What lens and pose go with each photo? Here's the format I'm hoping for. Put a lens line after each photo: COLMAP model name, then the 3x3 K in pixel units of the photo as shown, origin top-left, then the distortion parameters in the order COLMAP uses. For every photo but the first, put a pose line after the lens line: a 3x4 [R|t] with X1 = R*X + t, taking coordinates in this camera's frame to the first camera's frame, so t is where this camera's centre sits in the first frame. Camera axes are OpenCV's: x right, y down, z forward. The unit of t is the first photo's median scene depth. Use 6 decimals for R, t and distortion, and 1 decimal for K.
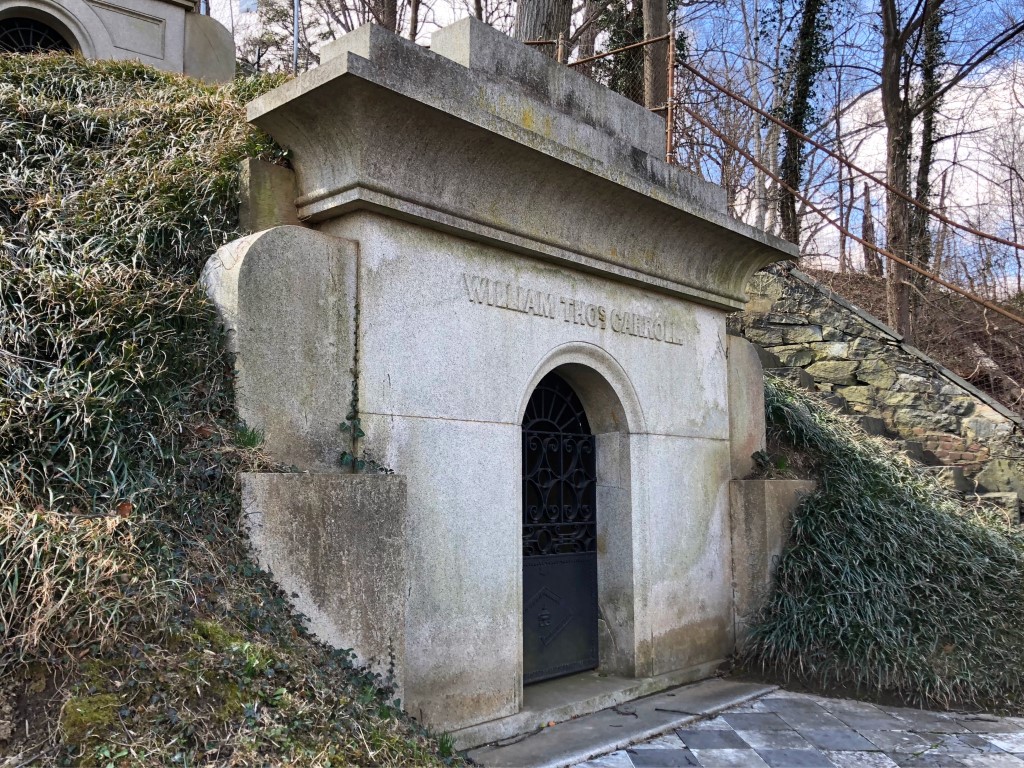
lens RADIAL K [[839.1, 0, 512.1], [0, 839.1, 384.0], [0, 0, 1]] dist [-0.005991, -0.000188]
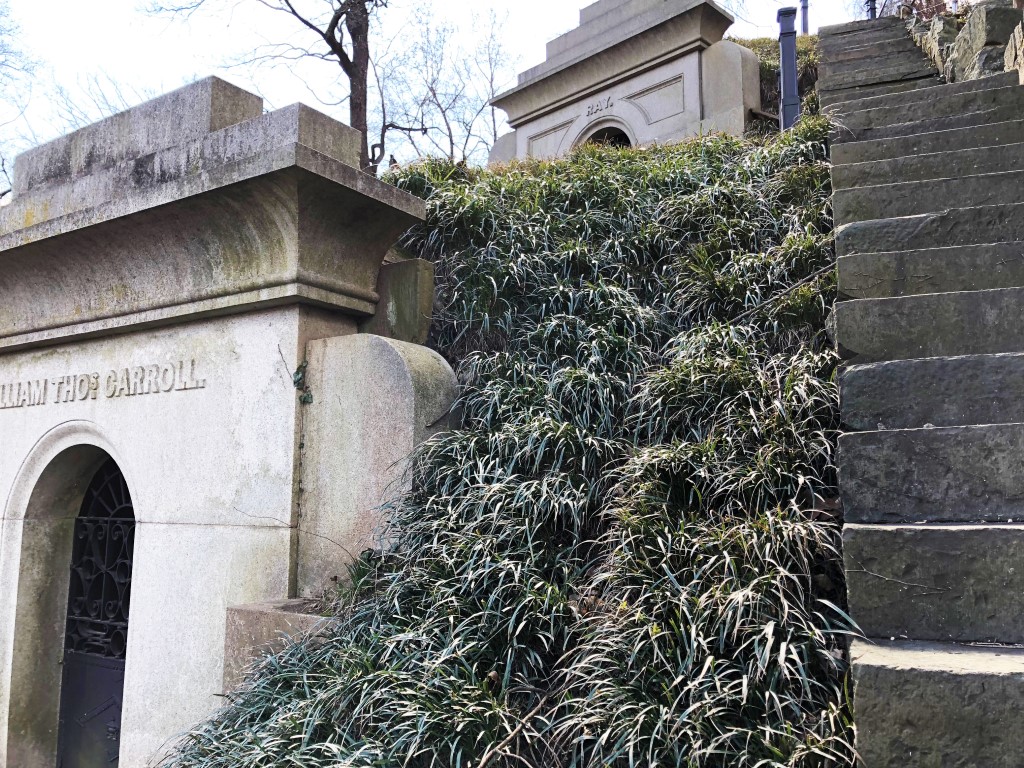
lens RADIAL K [[837.4, 0, 512.8], [0, 837.4, 384.5], [0, 0, 1]] dist [0.006239, 0.000308]
pose [[0.212333, -0.138552, -0.967325, 0.921131], [0.103639, 0.987507, -0.118693, 0.058124], [0.971686, -0.075050, 0.224040, 1.103471]]
